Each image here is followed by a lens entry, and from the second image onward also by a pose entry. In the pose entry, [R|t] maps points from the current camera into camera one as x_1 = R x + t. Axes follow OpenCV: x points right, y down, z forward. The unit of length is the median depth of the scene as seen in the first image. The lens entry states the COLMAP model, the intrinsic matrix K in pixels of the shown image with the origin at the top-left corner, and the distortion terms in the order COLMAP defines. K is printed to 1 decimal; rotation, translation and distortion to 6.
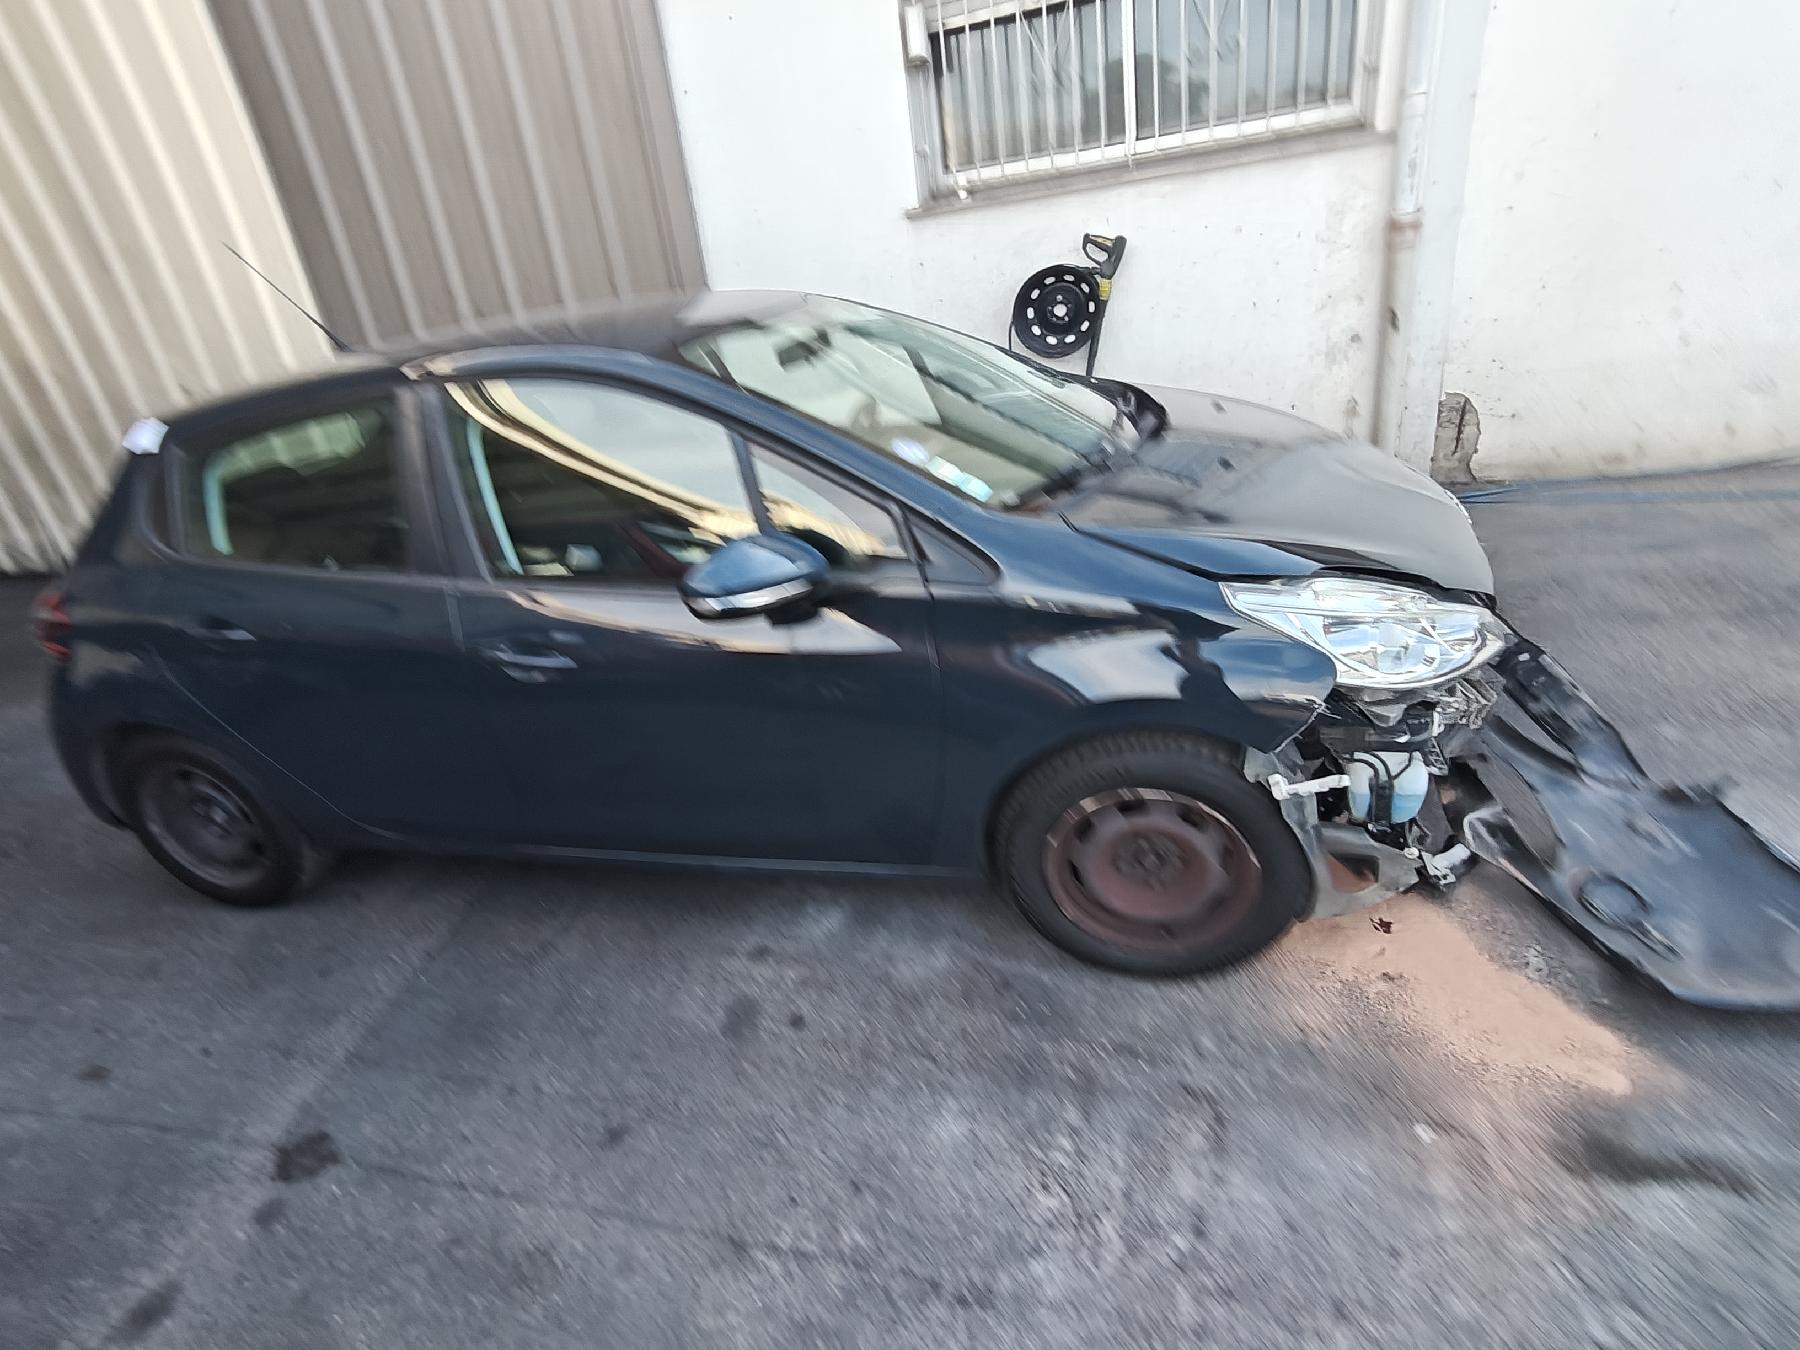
lens RADIAL K [[892.0, 0, 899.1], [0, 892.0, 687.7], [0, 0, 1]] dist [-0.003667, 0.008430]
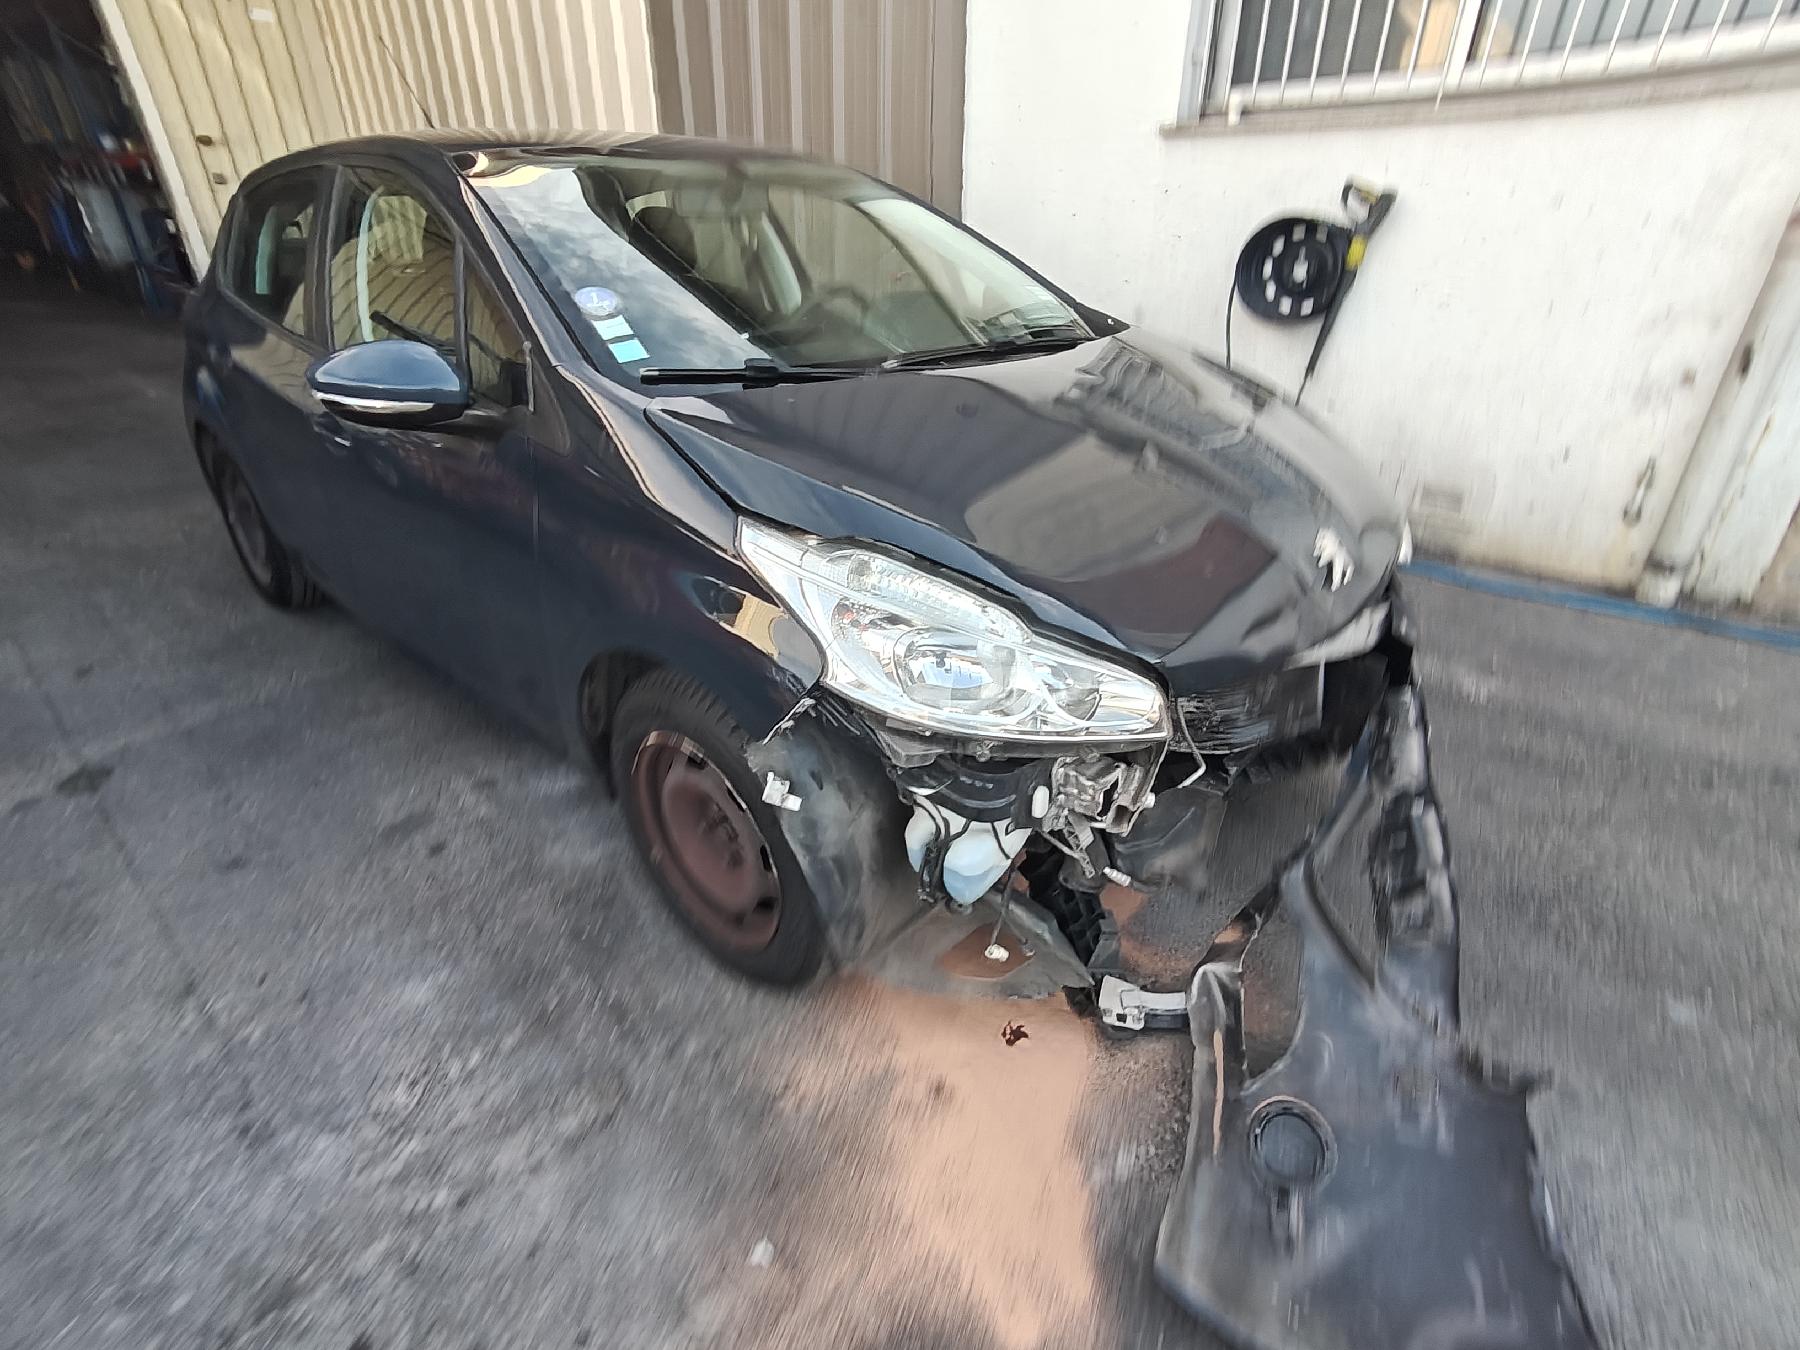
lens RADIAL K [[892.0, 0, 893.0], [0, 892.0, 668.0], [0, 0, 1]] dist [-0.003667, 0.008430]
pose [[0.879743, 0.334911, -0.337471, 0.694140], [-0.319476, 0.942078, 0.102099, -0.101217], [0.352118, 0.017994, 0.935783, 0.253292]]
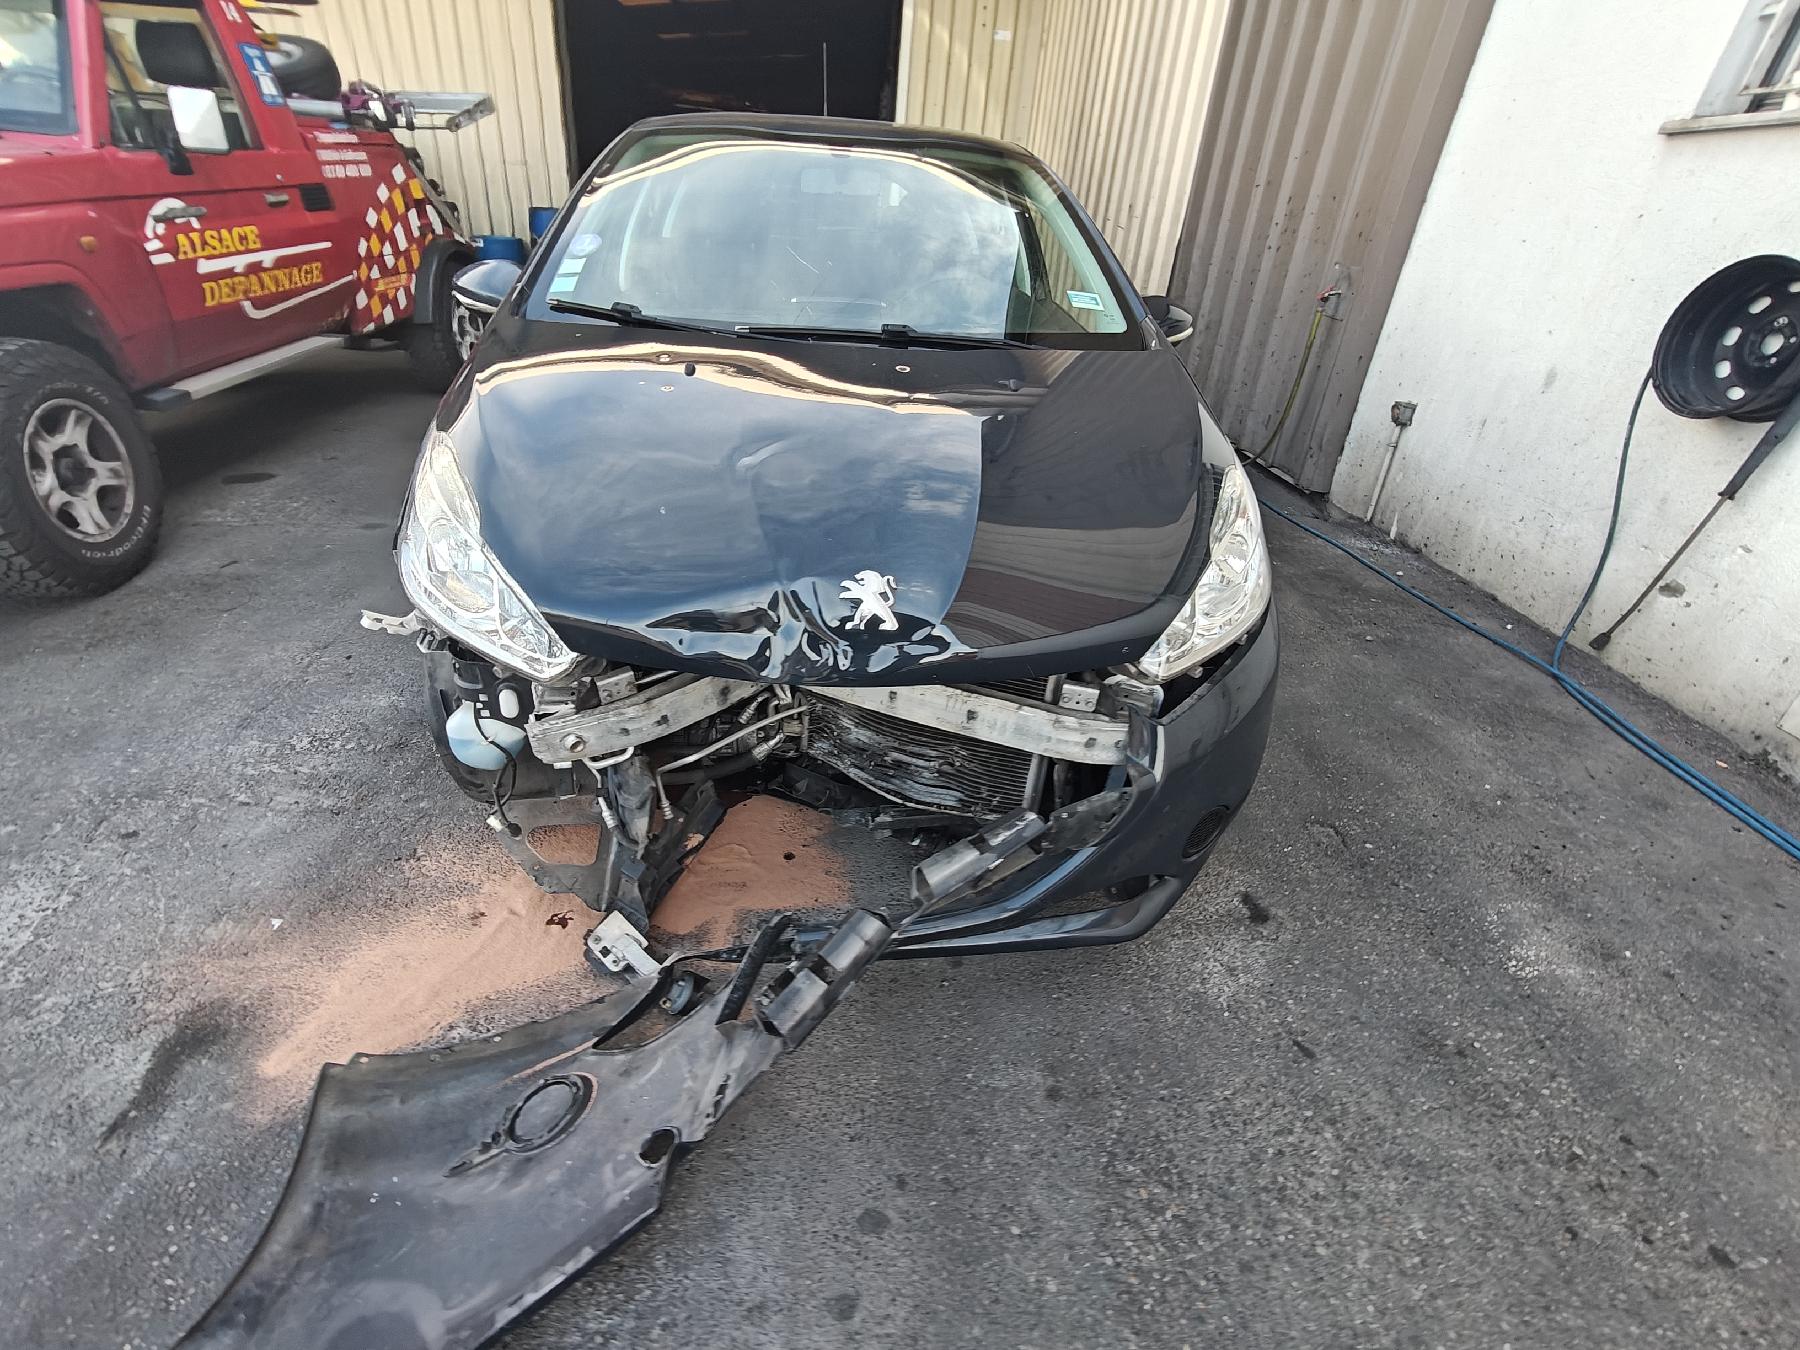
lens RADIAL K [[892.0, 0, 909.2], [0, 892.0, 677.3], [0, 0, 1]] dist [-0.003667, 0.008430]
pose [[0.372419, 0.596074, -0.711337, 1.286000], [-0.526094, 0.767018, 0.367298, -0.461421], [0.764545, 0.237442, 0.599243, 0.760855]]
